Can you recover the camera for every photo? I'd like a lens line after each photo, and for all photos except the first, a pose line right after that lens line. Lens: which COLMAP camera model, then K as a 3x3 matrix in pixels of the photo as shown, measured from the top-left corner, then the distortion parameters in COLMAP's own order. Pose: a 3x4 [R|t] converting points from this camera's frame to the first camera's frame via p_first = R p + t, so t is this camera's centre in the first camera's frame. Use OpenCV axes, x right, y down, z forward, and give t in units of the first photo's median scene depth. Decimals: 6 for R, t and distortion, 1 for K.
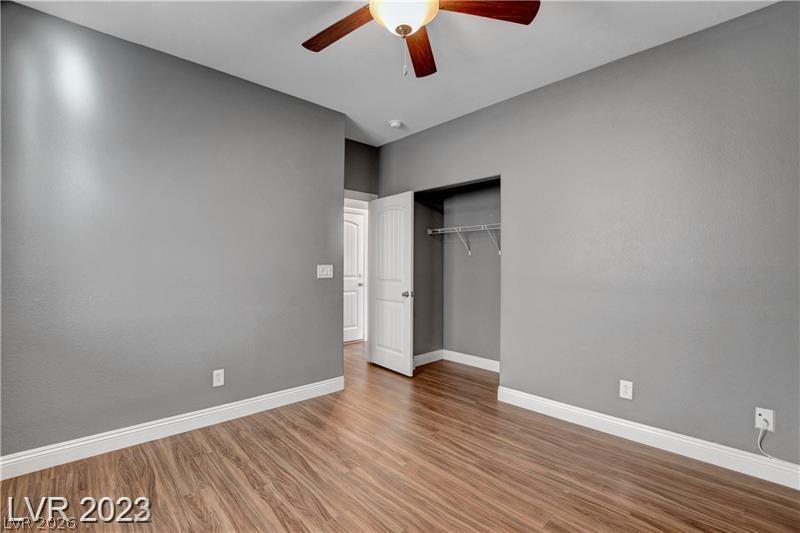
lens RADIAL K [[362.0, 0, 389.3], [0, 362.0, 266.0], [0, 0, 1]] dist [-0.024373, 0.000949]
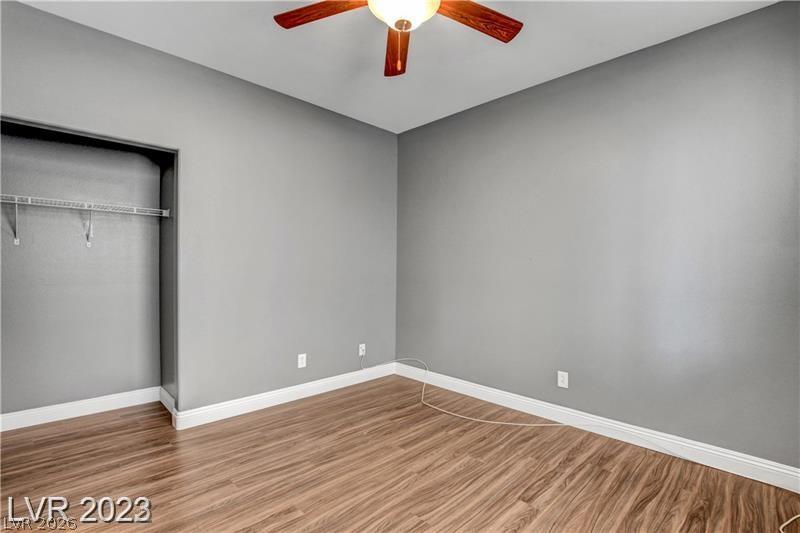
lens RADIAL K [[362.0, 0, 389.8], [0, 362.0, 271.9], [0, 0, 1]] dist [-0.024373, 0.000949]
pose [[-0.014695, -0.016376, 0.999758, -0.741718], [-0.012882, 0.999786, 0.016187, -0.001946], [-0.999809, -0.012641, -0.014903, 0.807324]]
